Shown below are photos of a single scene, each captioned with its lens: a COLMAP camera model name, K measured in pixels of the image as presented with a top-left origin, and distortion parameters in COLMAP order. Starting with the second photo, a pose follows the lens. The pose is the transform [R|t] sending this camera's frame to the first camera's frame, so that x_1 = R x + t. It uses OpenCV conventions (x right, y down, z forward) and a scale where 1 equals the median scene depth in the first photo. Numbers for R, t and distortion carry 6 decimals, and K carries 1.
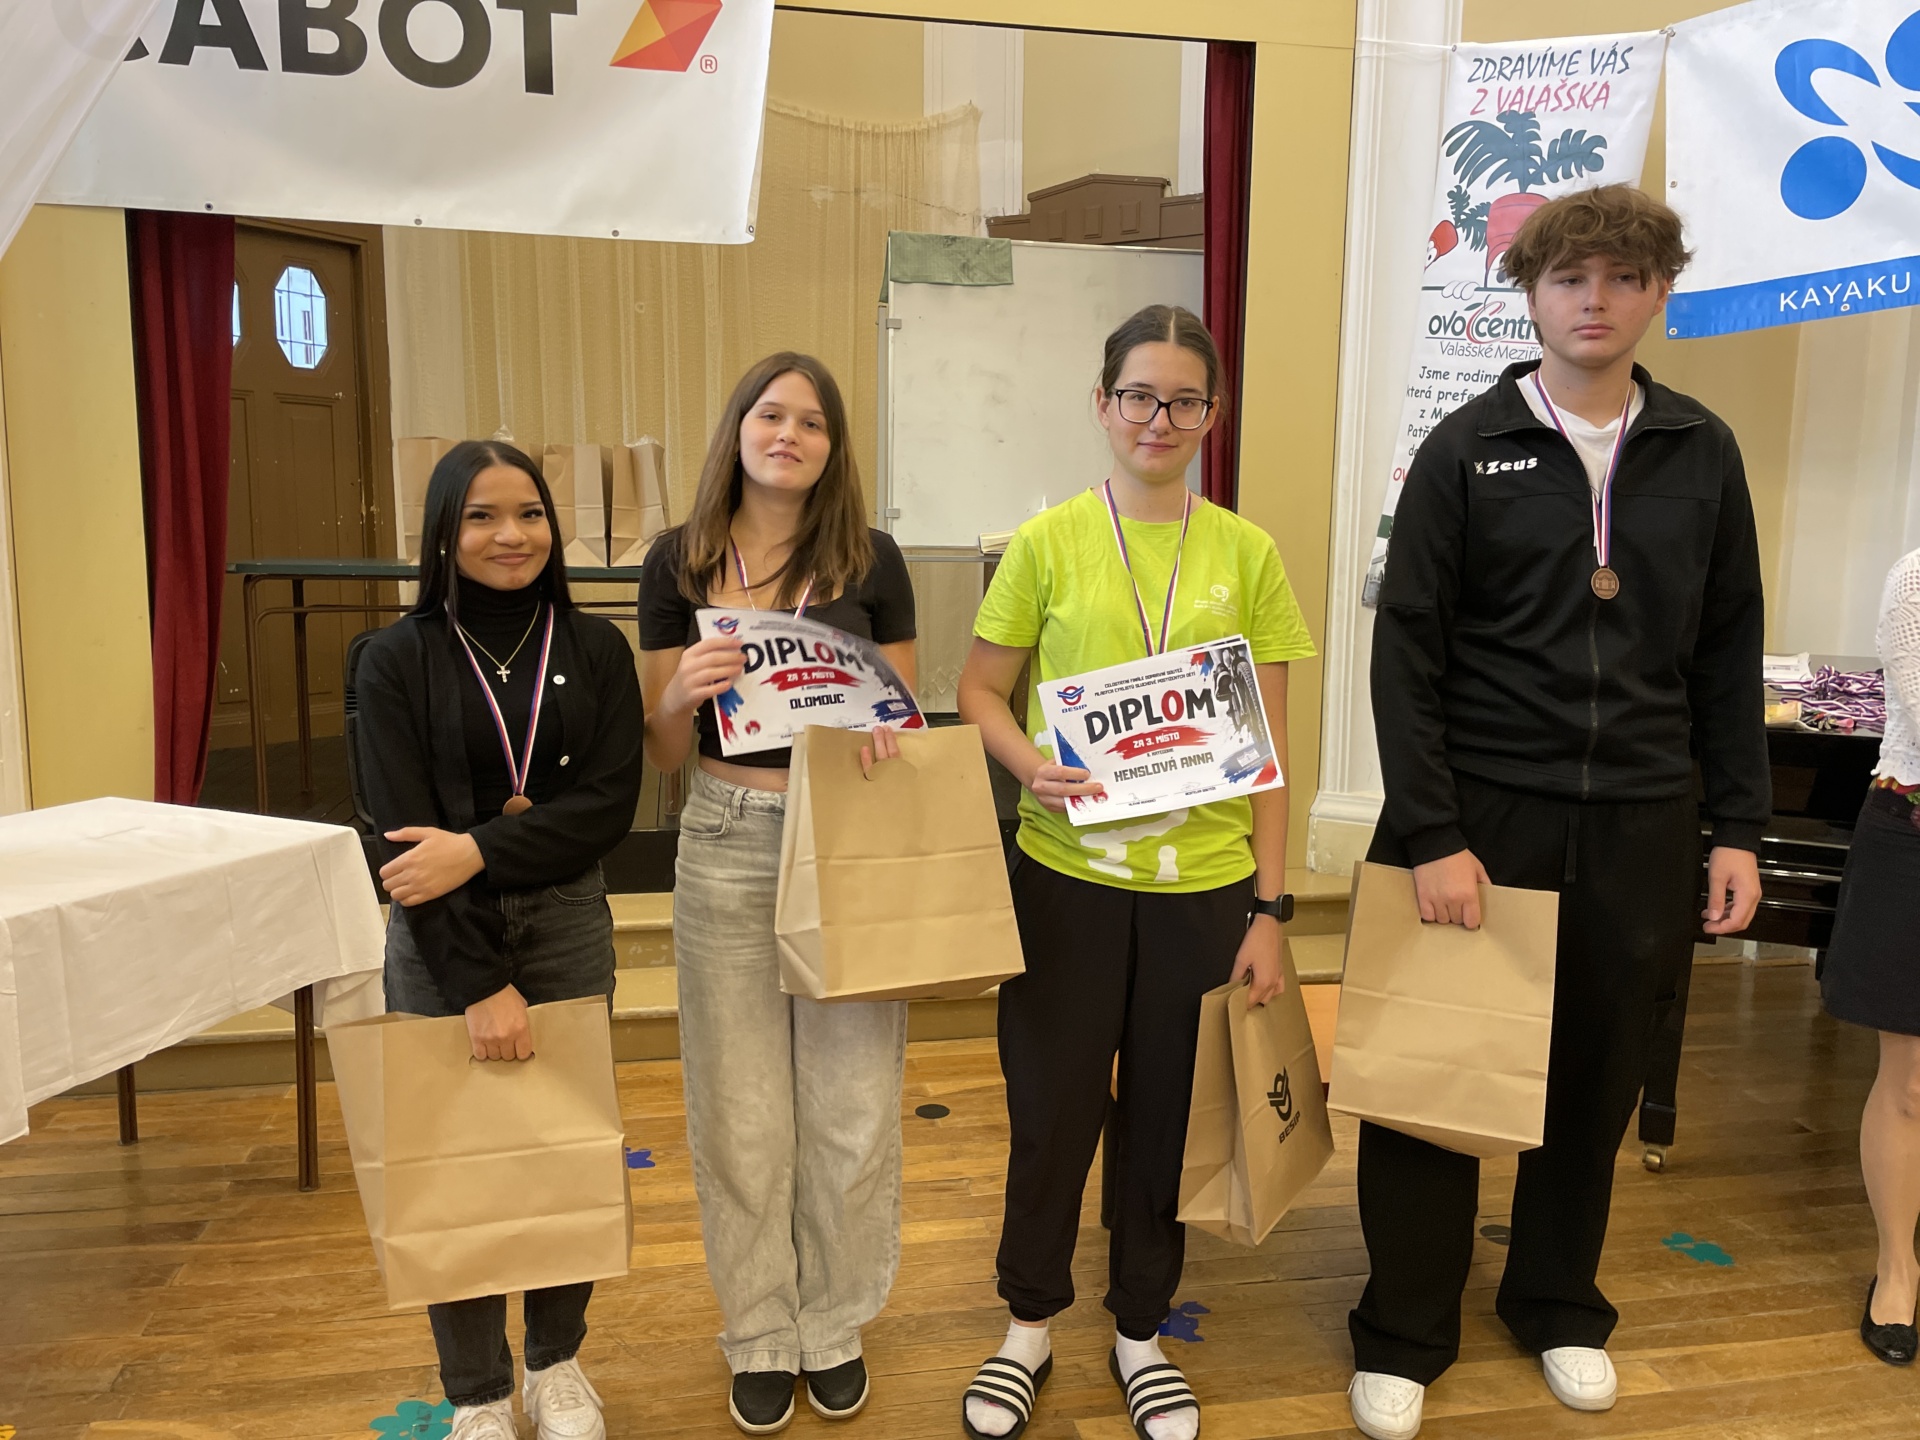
lens RADIAL K [[1380.7, 0, 960.0], [0, 1380.7, 720.0], [0, 0, 1]] dist [0.109453, -0.129793]
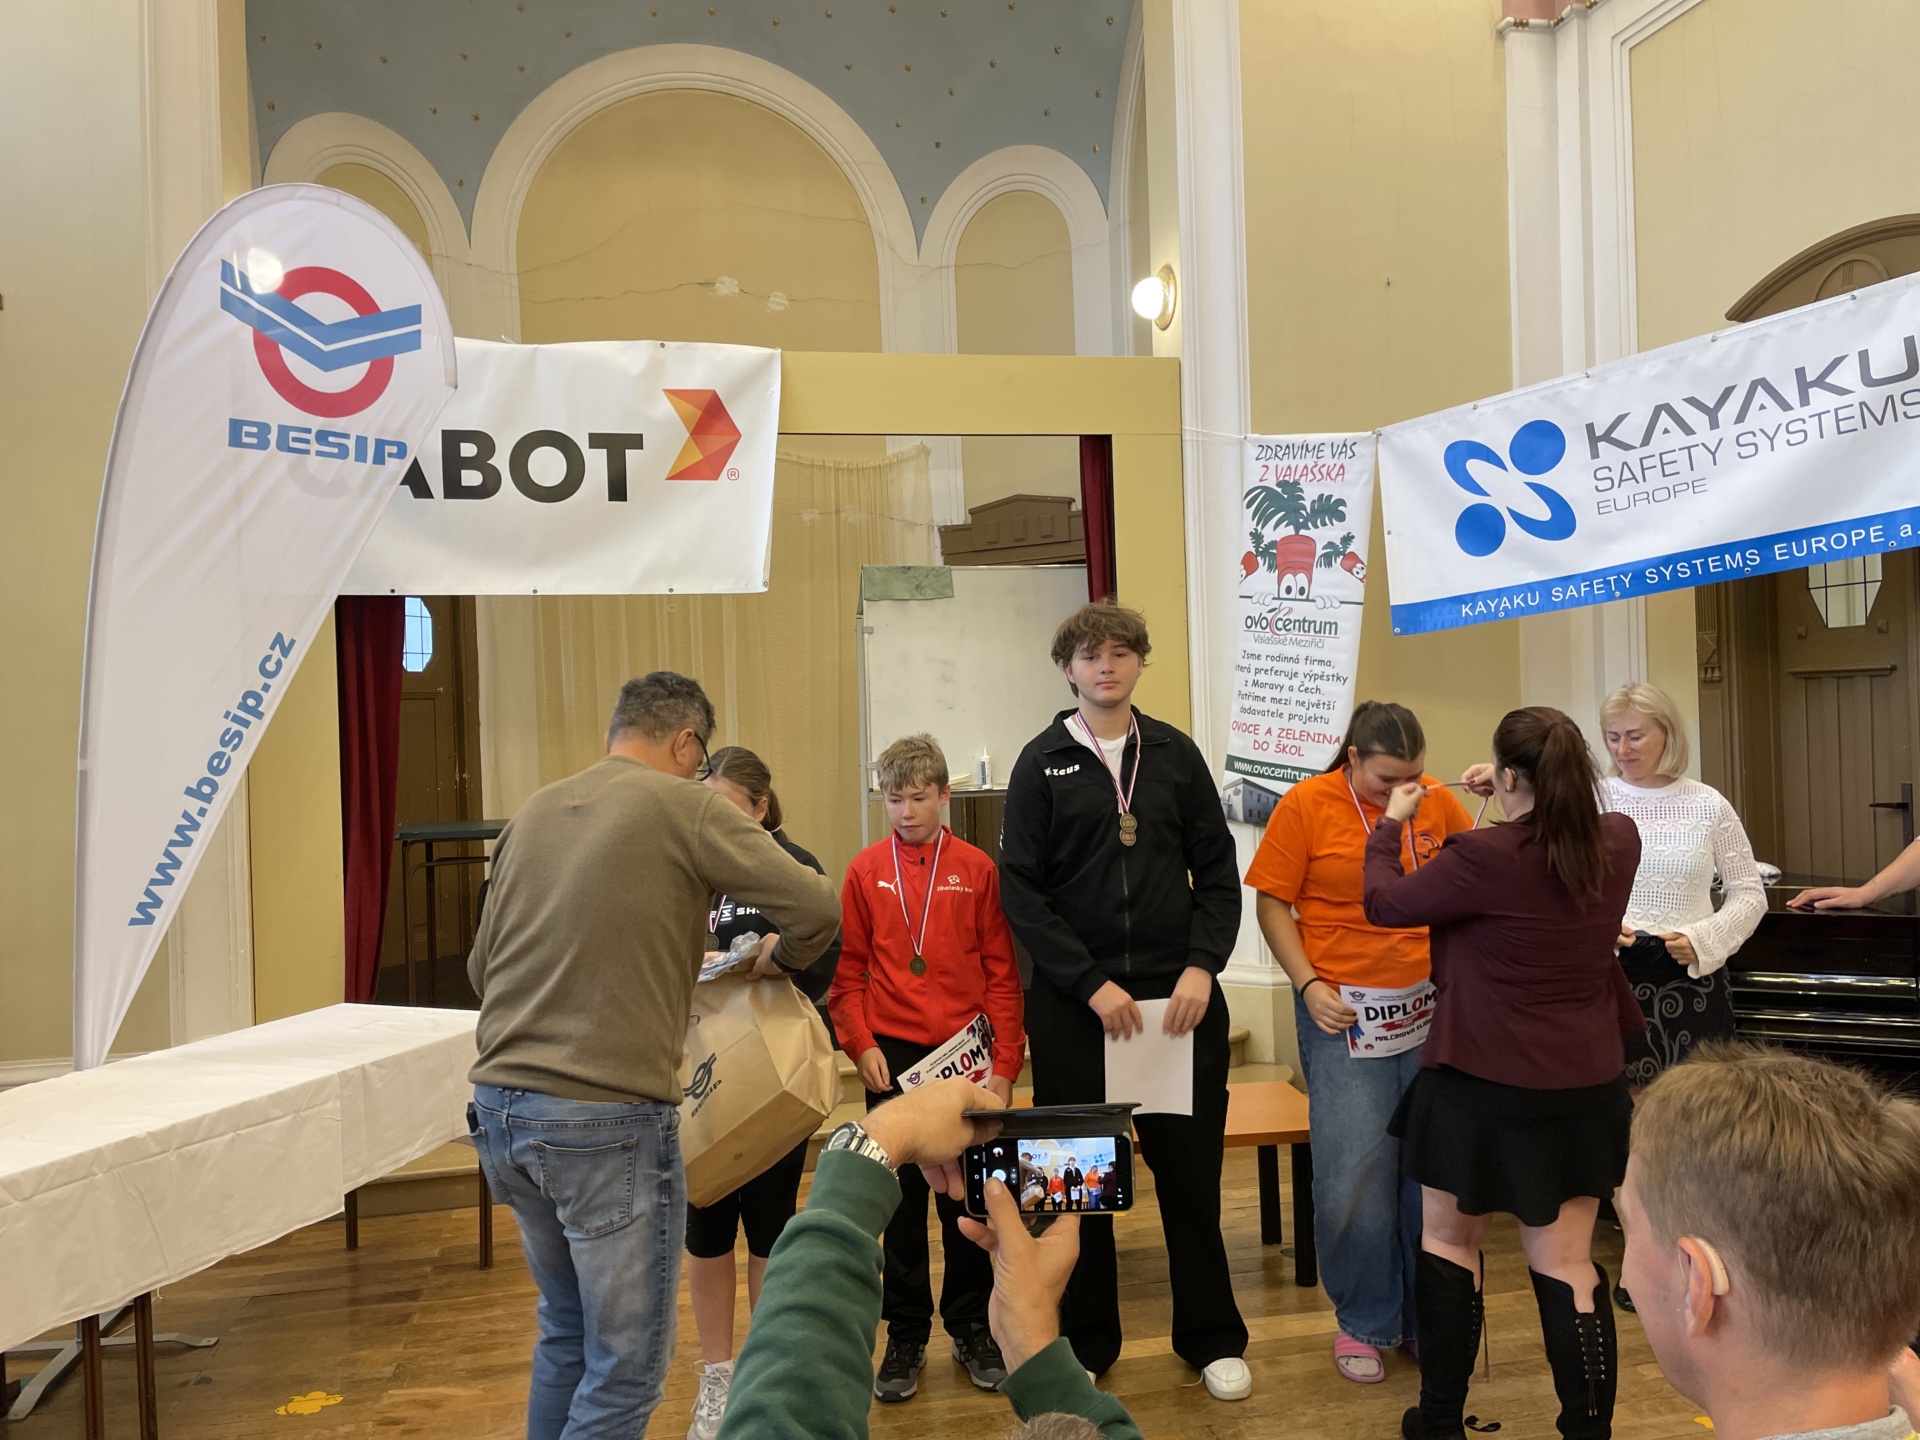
lens RADIAL K [[1380.7, 0, 960.0], [0, 1380.7, 720.0], [0, 0, 1]] dist [0.109453, -0.129793]
pose [[0.998847, -0.047250, 0.008534, 0.031882], [0.047983, 0.988776, -0.141491, 0.000421], [-0.001753, 0.141738, 0.989903, -0.390724]]
